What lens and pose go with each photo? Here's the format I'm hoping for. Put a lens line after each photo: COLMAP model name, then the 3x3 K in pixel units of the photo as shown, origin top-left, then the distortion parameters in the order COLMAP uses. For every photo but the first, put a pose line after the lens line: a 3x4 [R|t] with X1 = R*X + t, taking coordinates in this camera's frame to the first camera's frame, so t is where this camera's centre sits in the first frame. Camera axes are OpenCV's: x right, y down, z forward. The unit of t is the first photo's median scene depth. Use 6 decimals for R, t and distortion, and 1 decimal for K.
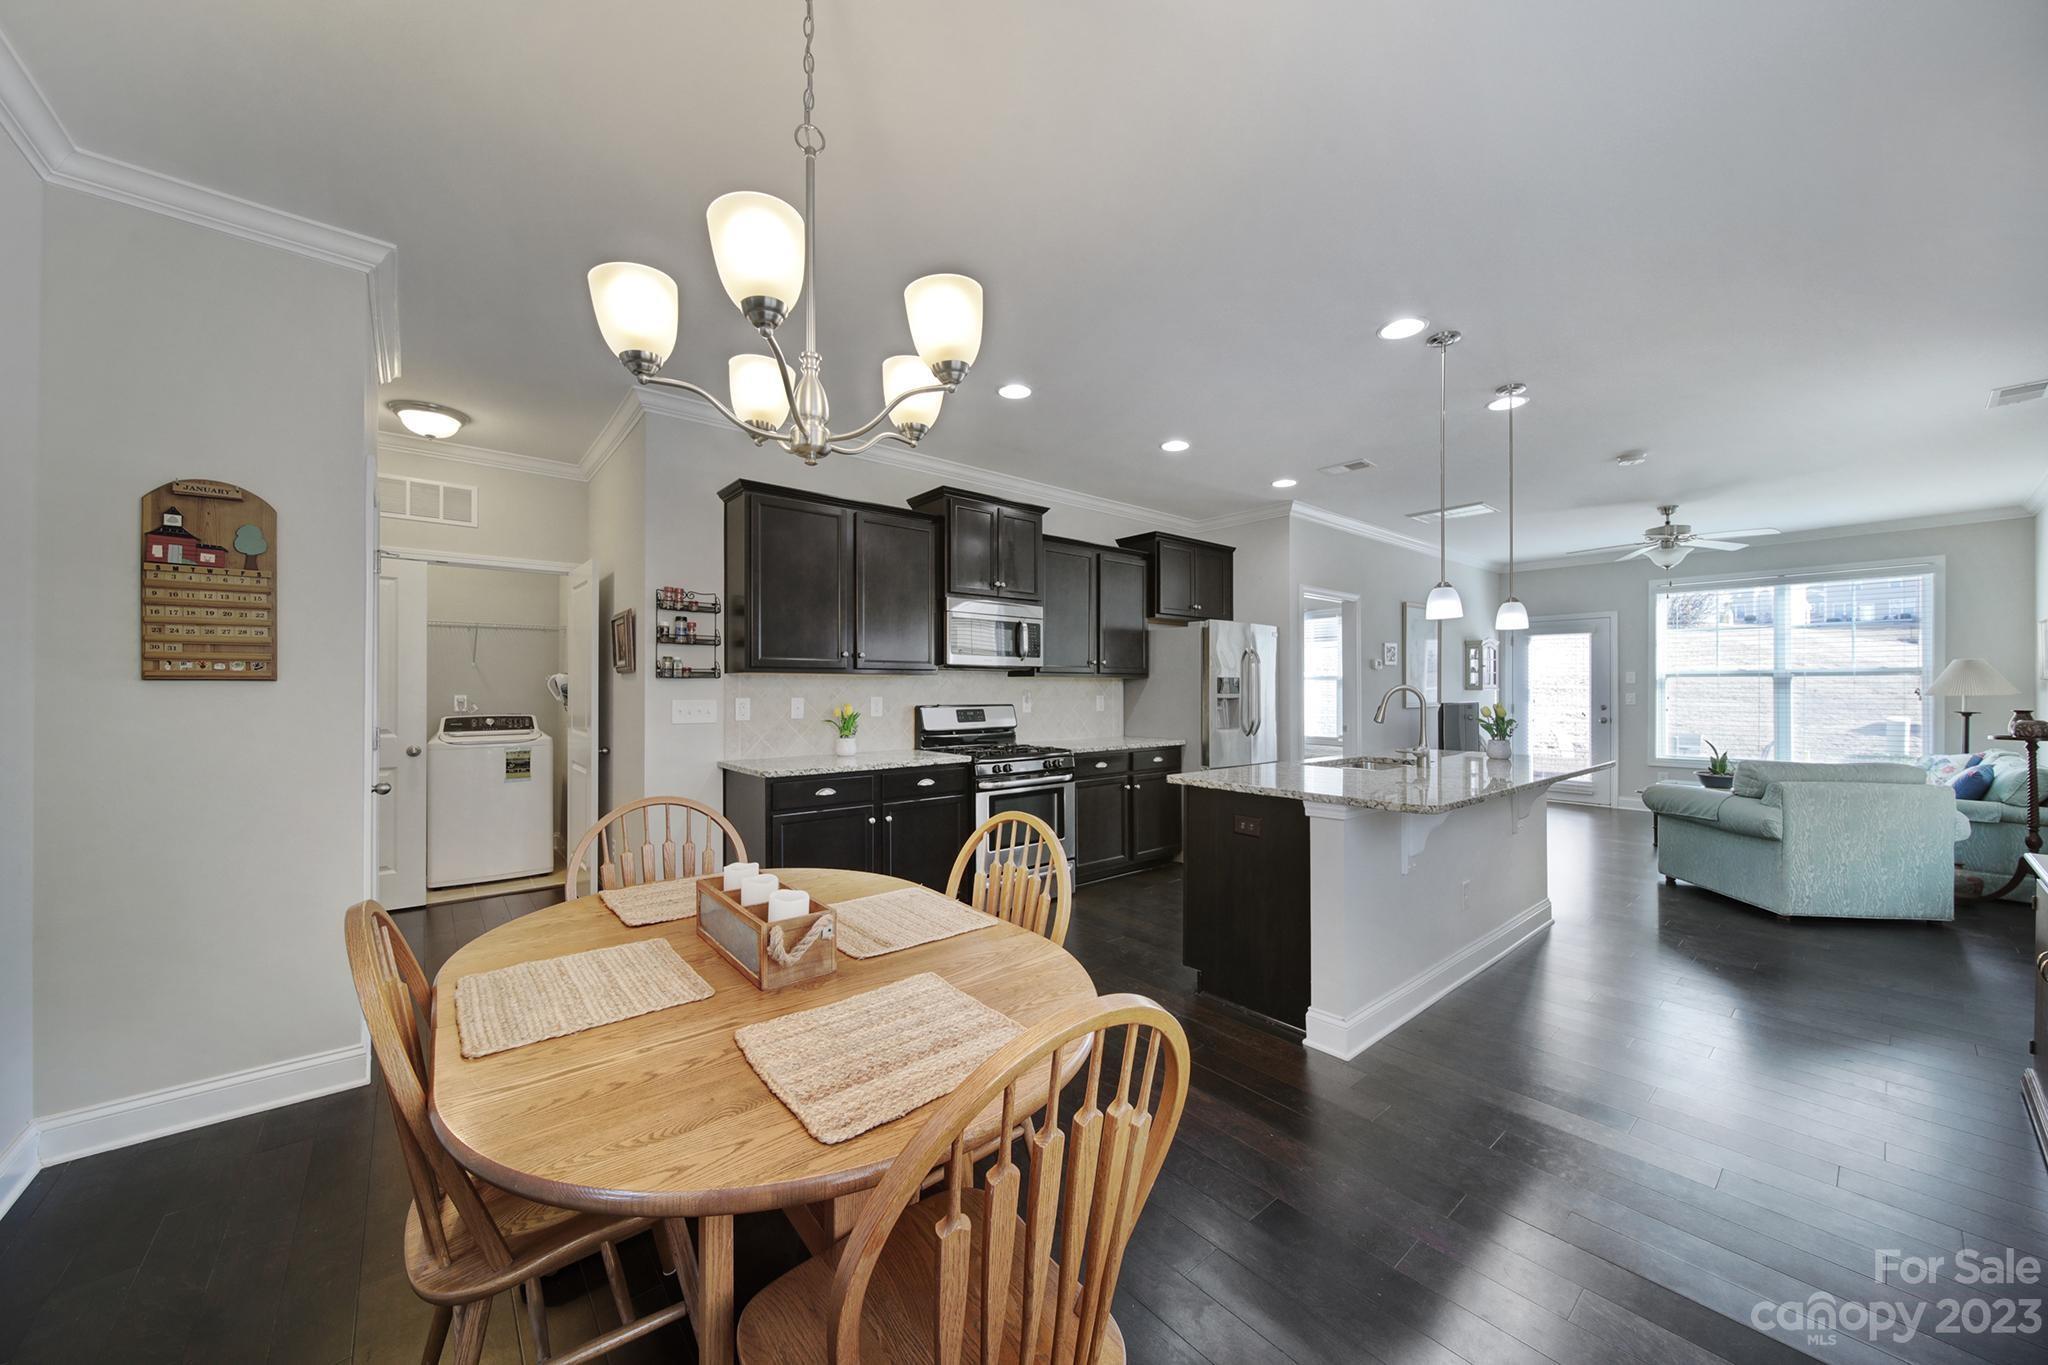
lens RADIAL K [[724.3, 0, 1018.5], [0, 724.3, 684.0], [0, 0, 1]] dist [0.001573, -0.001760]
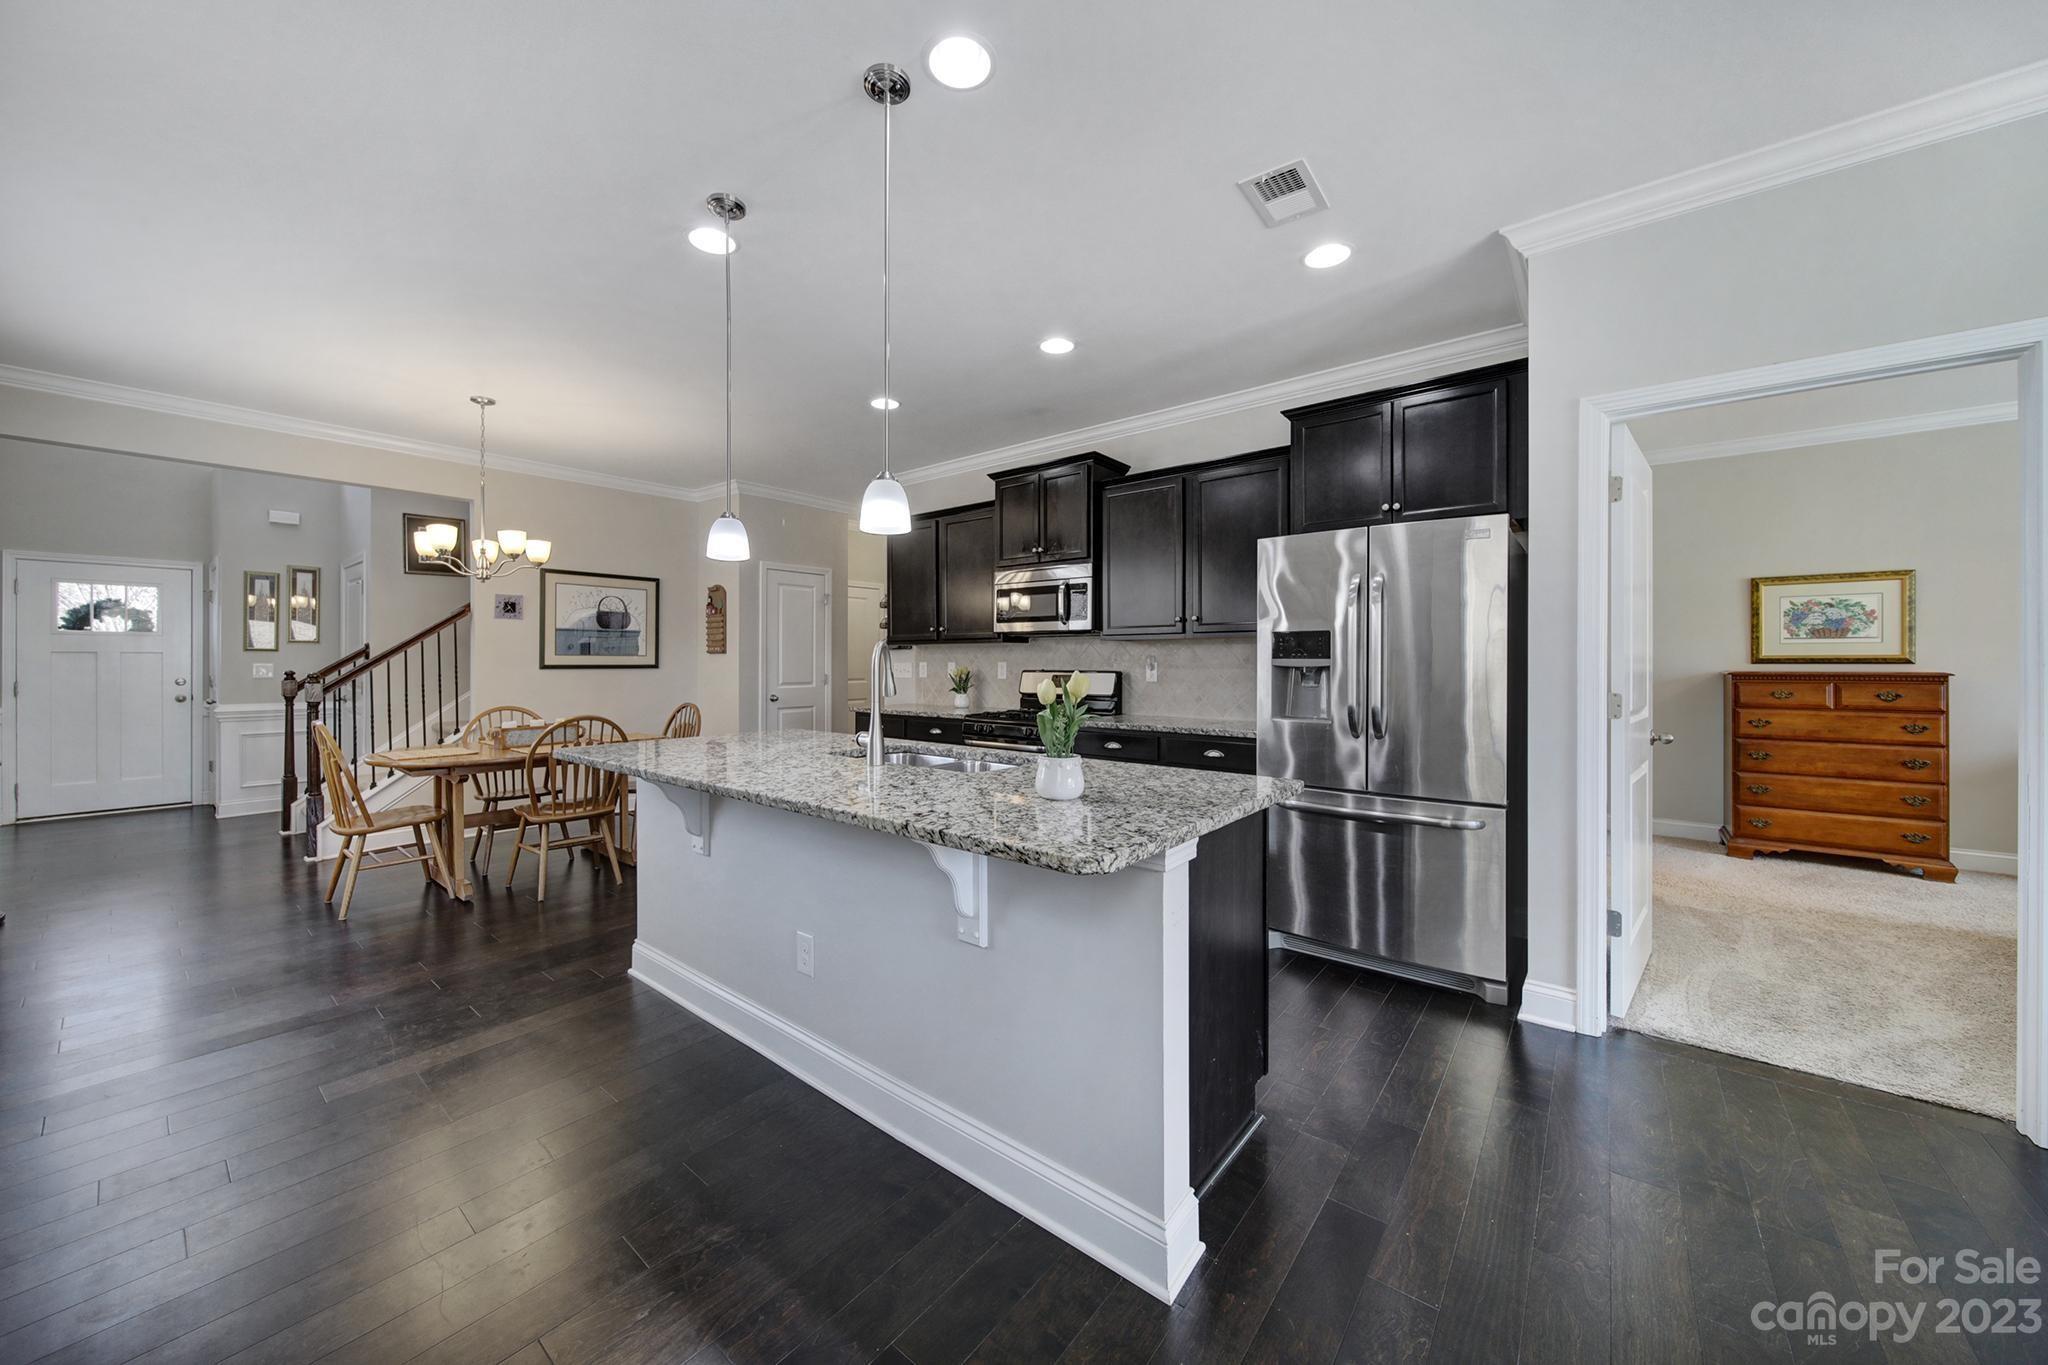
lens RADIAL K [[724.3, 0, 1010.6], [0, 724.3, 658.4], [0, 0, 1]] dist [0.001573, -0.001760]
pose [[0.195196, -0.005059, -0.980751, 0.894486], [0.005591, 0.999976, -0.004045, 0.015425], [0.980748, -0.004693, 0.195219, 0.721314]]
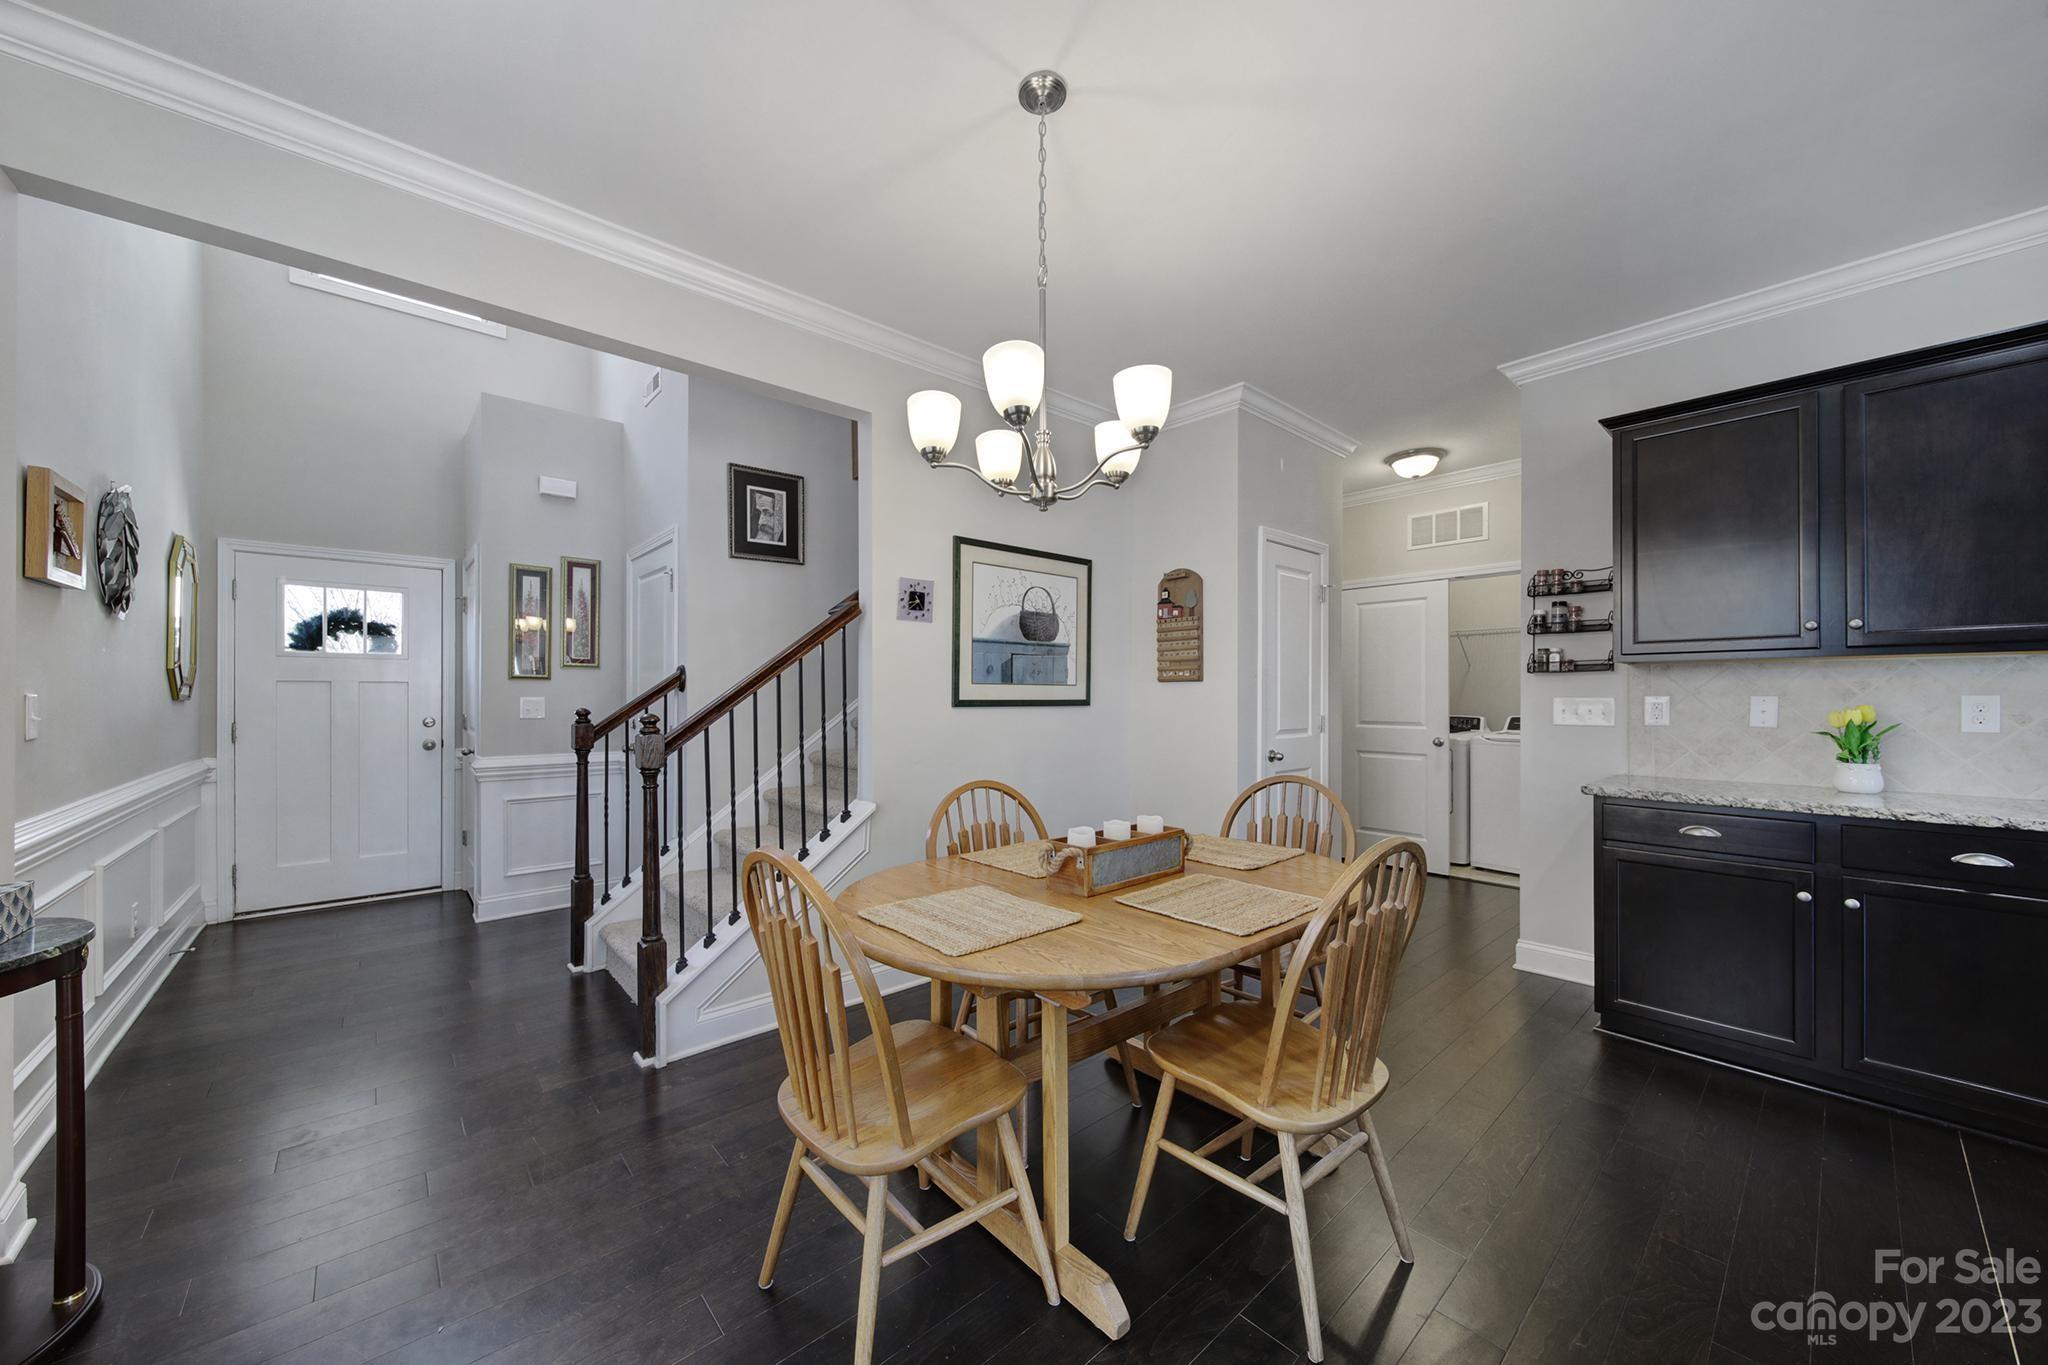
lens RADIAL K [[724.3, 0, 1018.0], [0, 724.3, 694.6], [0, 0, 1]] dist [0.001573, -0.001760]
pose [[0.032655, -0.001832, -0.999465, 0.293611], [0.005037, 0.999986, -0.001668, 0.013122], [0.999454, -0.004980, 0.032664, 0.245207]]
